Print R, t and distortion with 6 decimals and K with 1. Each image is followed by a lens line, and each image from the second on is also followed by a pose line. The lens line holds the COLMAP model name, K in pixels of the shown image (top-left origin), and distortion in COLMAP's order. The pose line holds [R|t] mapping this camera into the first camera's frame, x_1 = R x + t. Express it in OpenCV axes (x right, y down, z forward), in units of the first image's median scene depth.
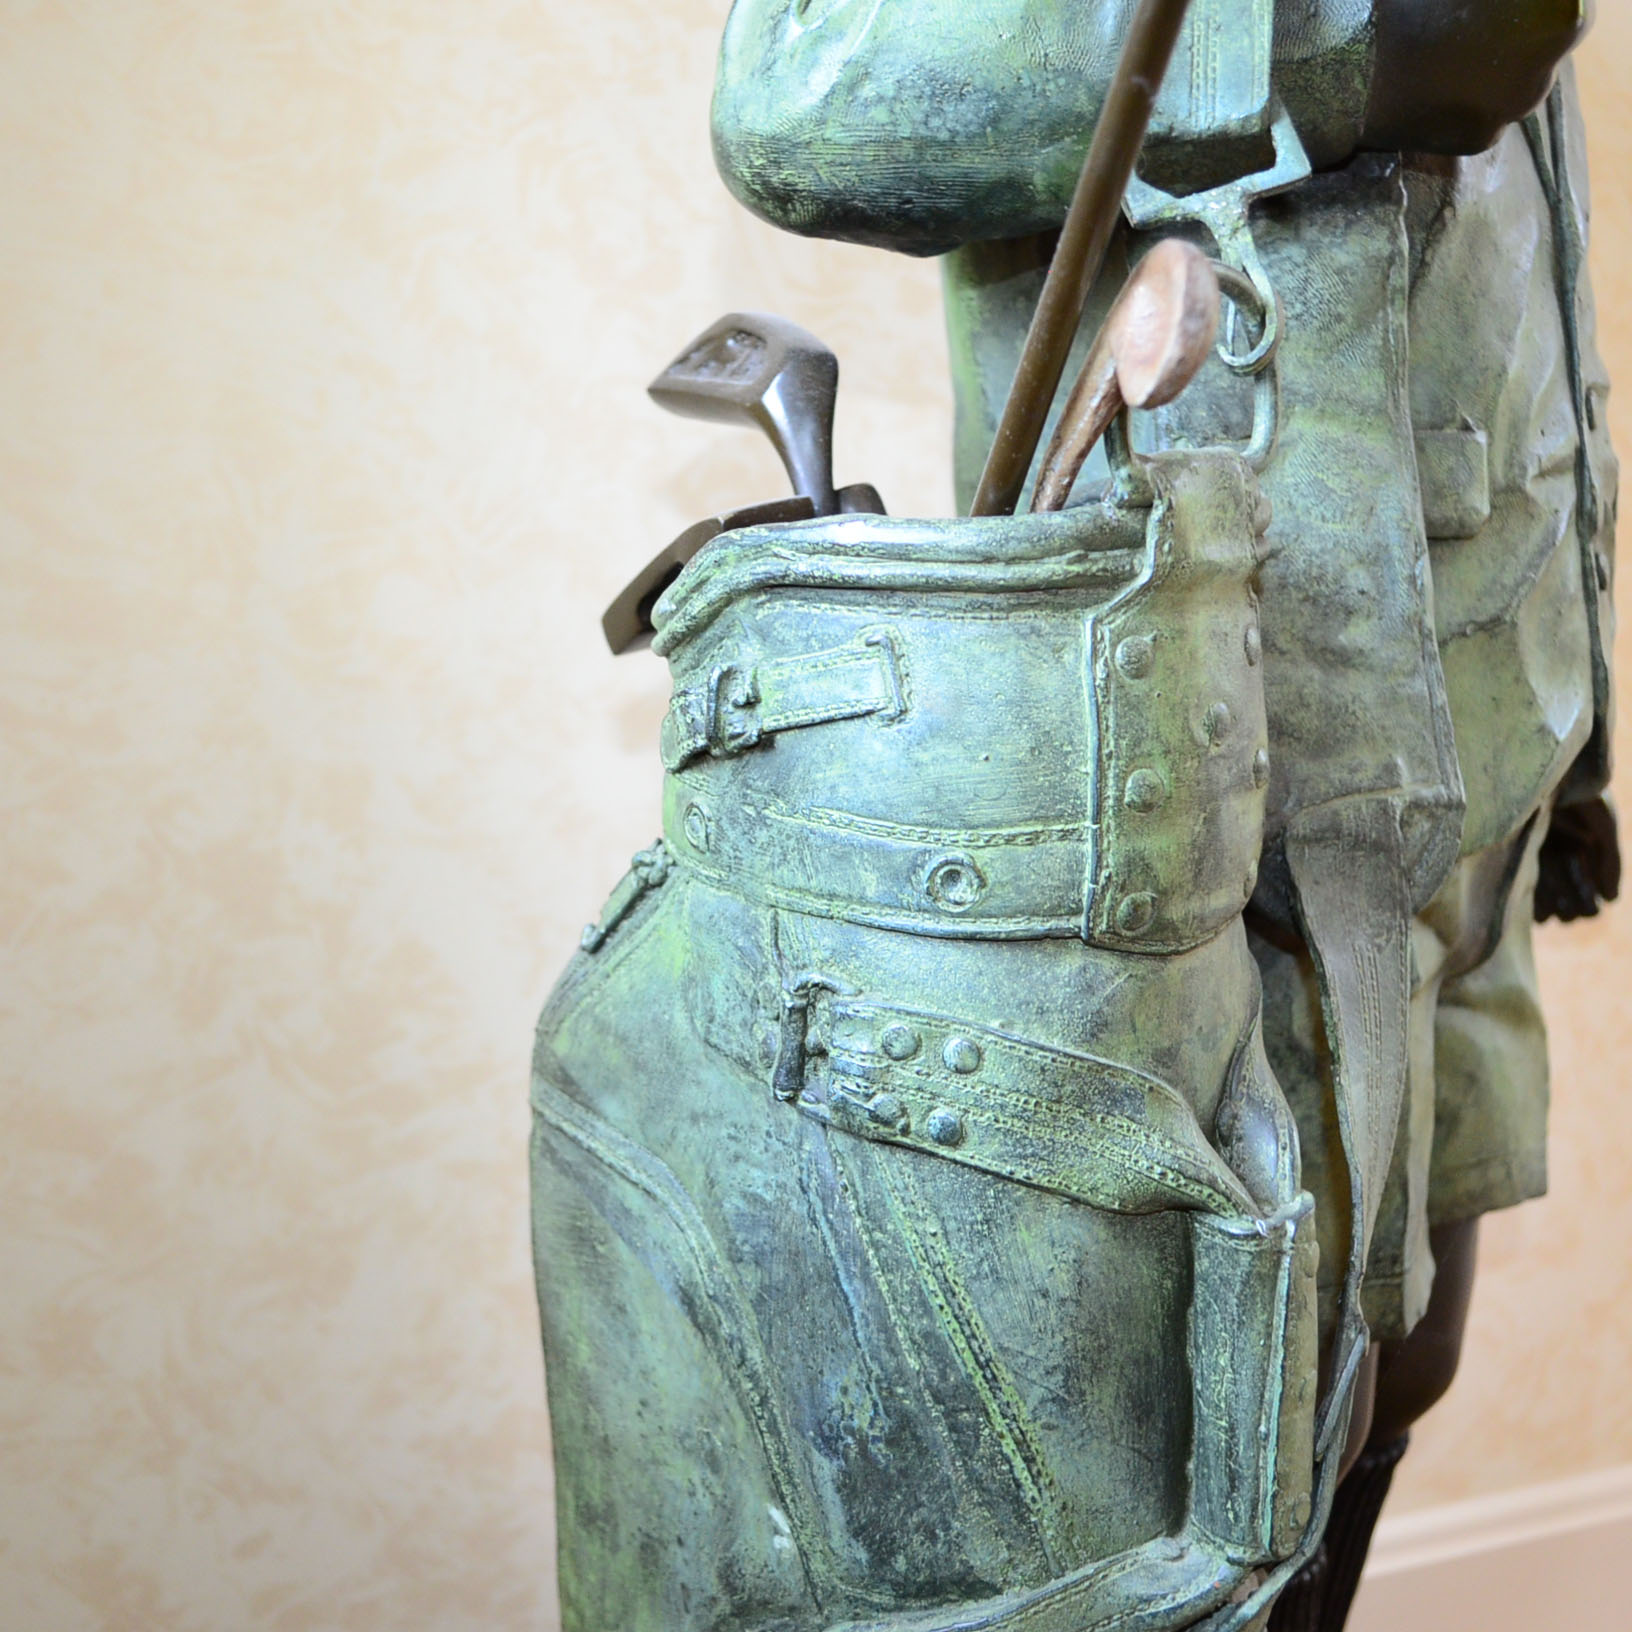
lens RADIAL K [[2092.1, 0, 816.0], [0, 2092.1, 816.0], [0, 0, 1]] dist [-0.026594, -0.034755]
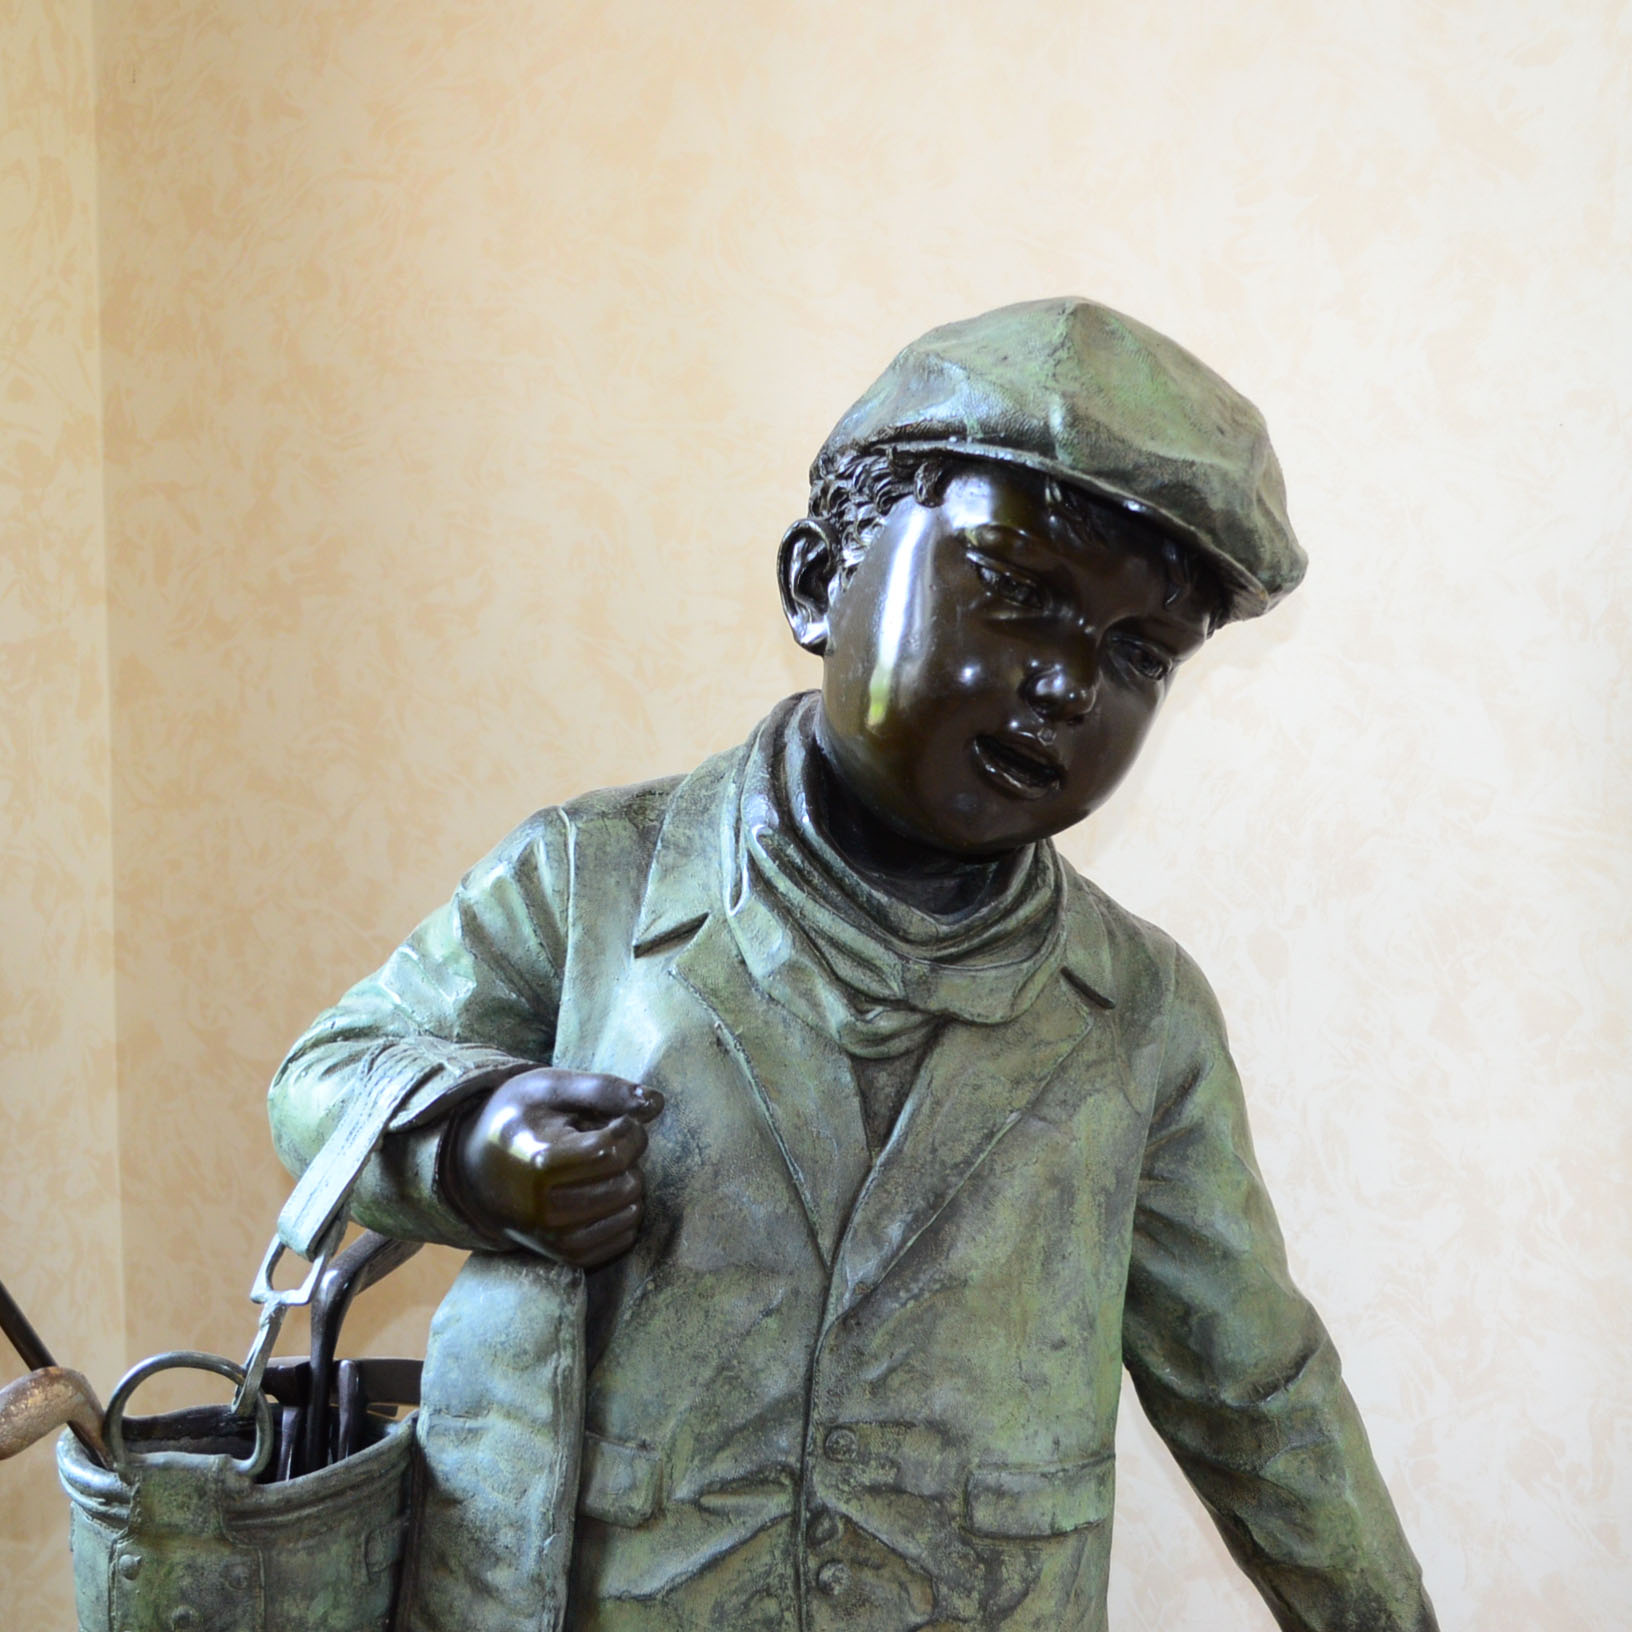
lens RADIAL K [[2722.8, 0, 816.0], [0, 2722.8, 816.0], [0, 0, 1]] dist [-0.037906, 0.088463]
pose [[0.668140, 0.149781, -0.728804, 1.880699], [-0.174605, 0.983738, 0.042103, -0.798928], [0.723258, 0.099122, 0.683427, -0.155695]]
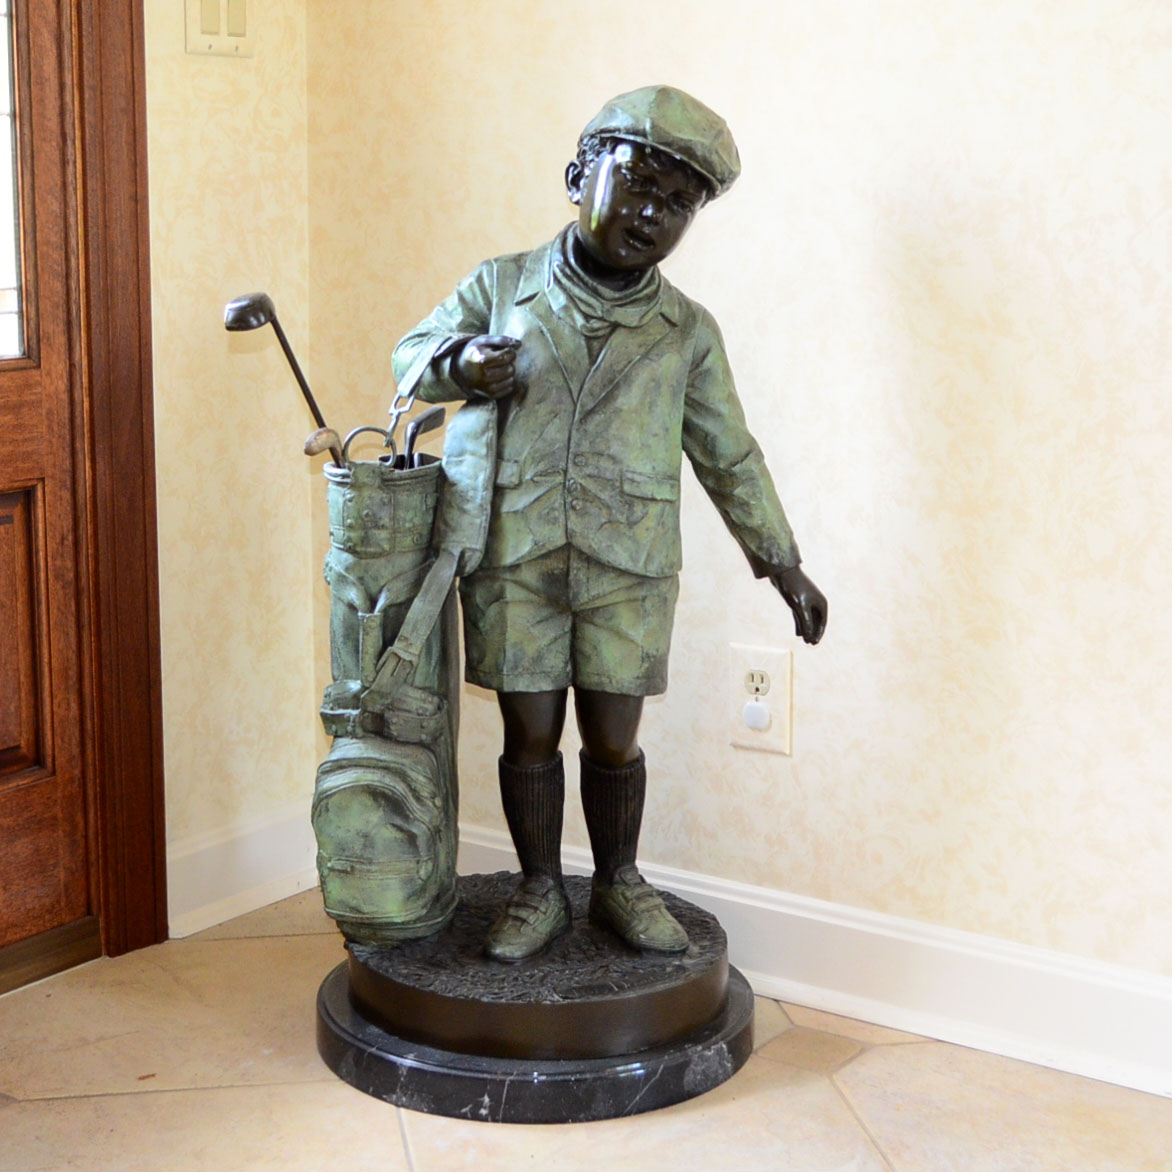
lens RADIAL K [[2238.8, 0, 580.2], [0, 2238.8, 484.2], [0, 0, 1]] dist [-0.025570, 0.012815]
pose [[0.612234, 0.168872, -0.772432, 4.471649], [-0.178037, 0.981281, 0.073419, -0.578440], [0.770372, 0.092572, 0.630839, -1.949152]]
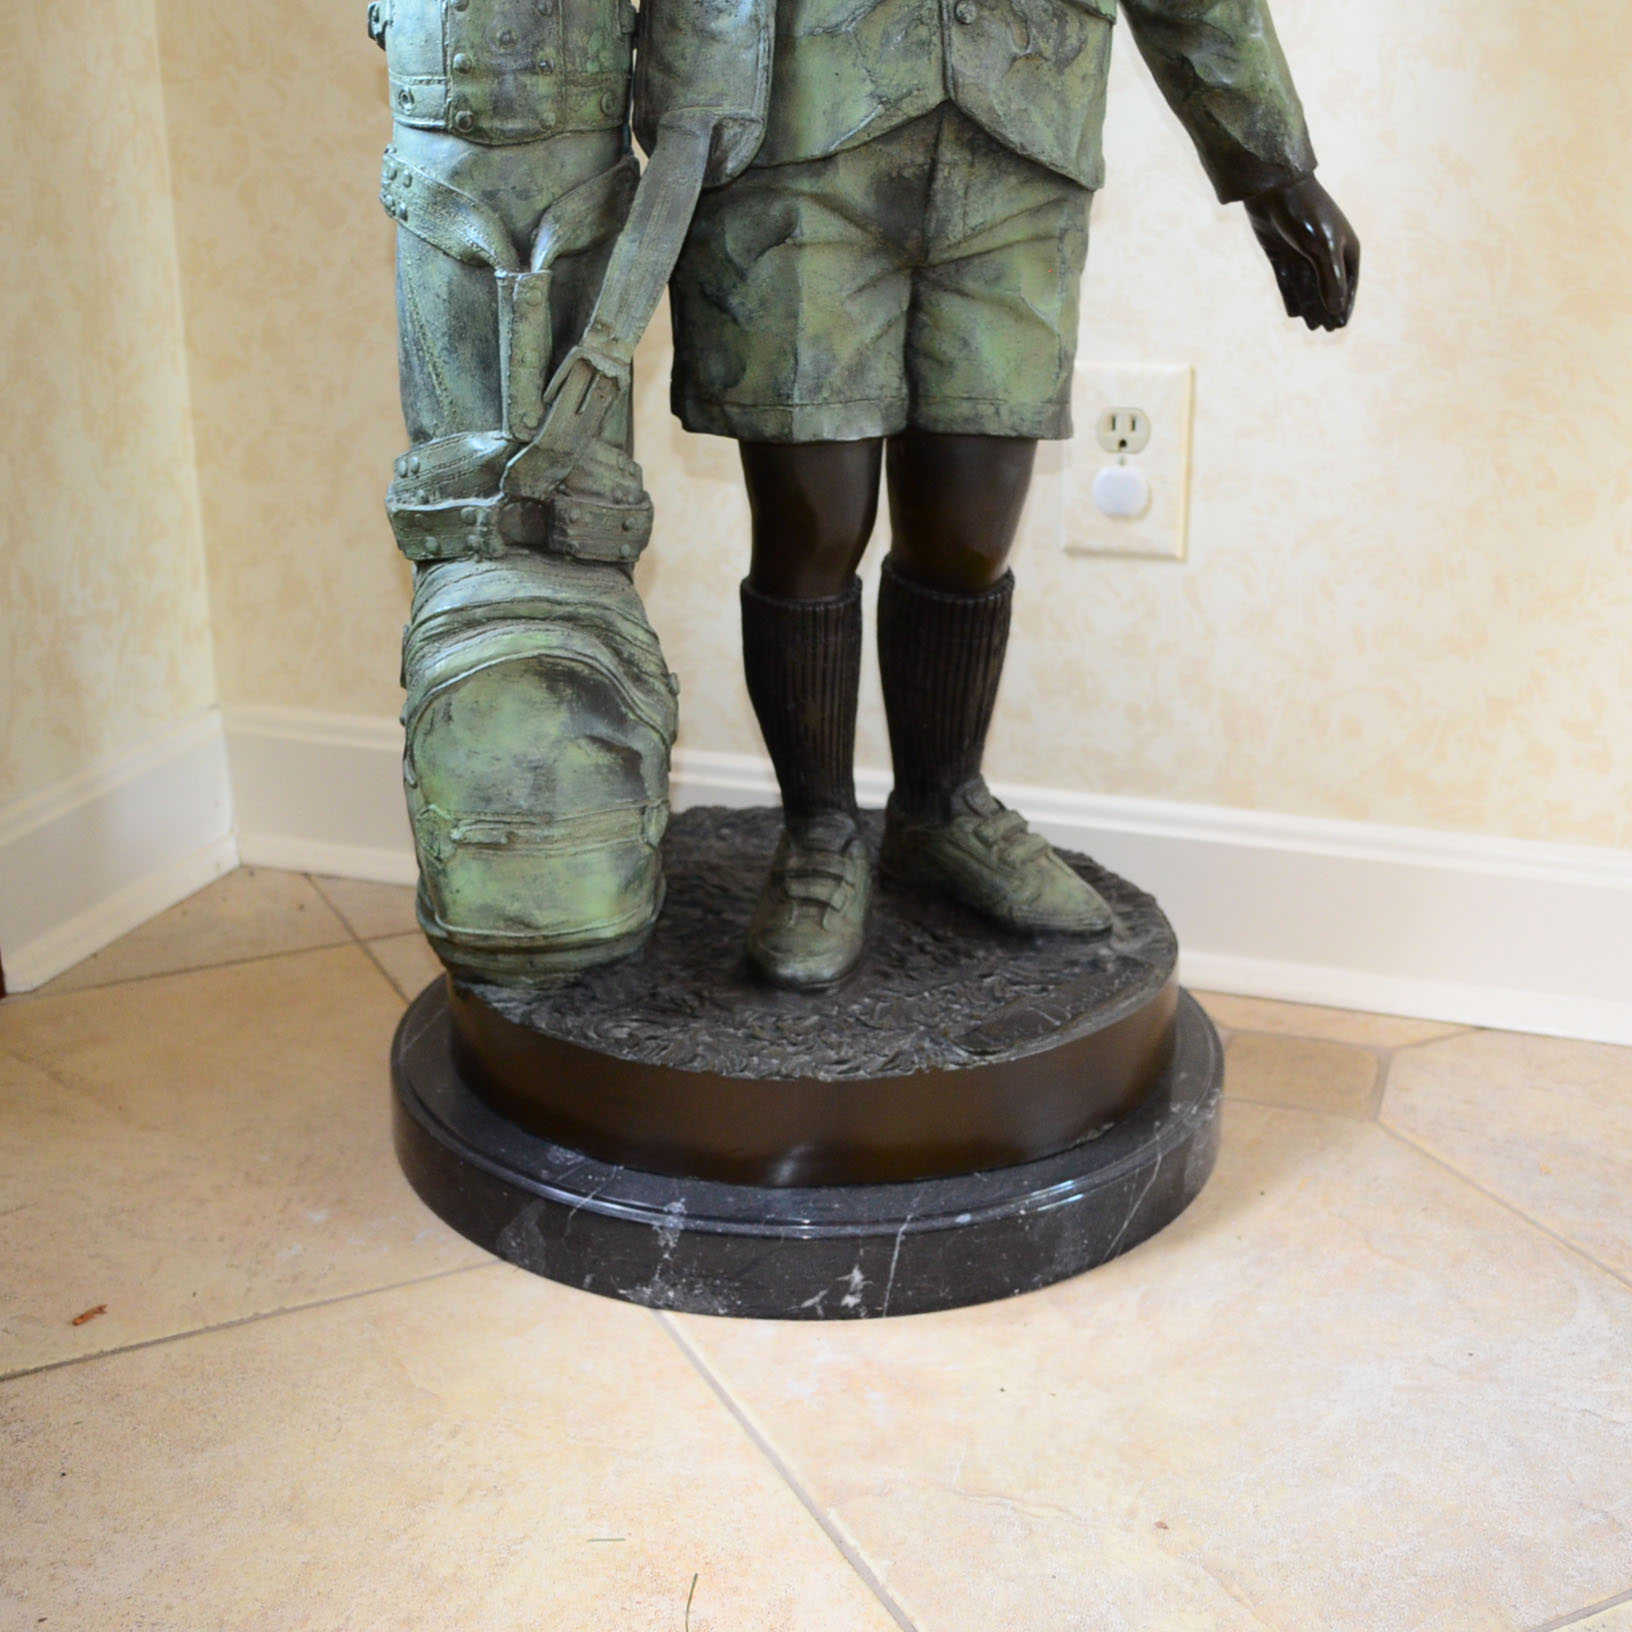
lens RADIAL K [[2271.0, 0, 839.7], [0, 2271.0, 821.4], [0, 0, 1]] dist [-0.024402, -0.003648]
pose [[0.815841, 0.247161, -0.522795, 1.840407], [-0.153575, 0.964199, 0.216183, 0.174362], [0.557511, -0.096083, 0.824591, -0.820129]]
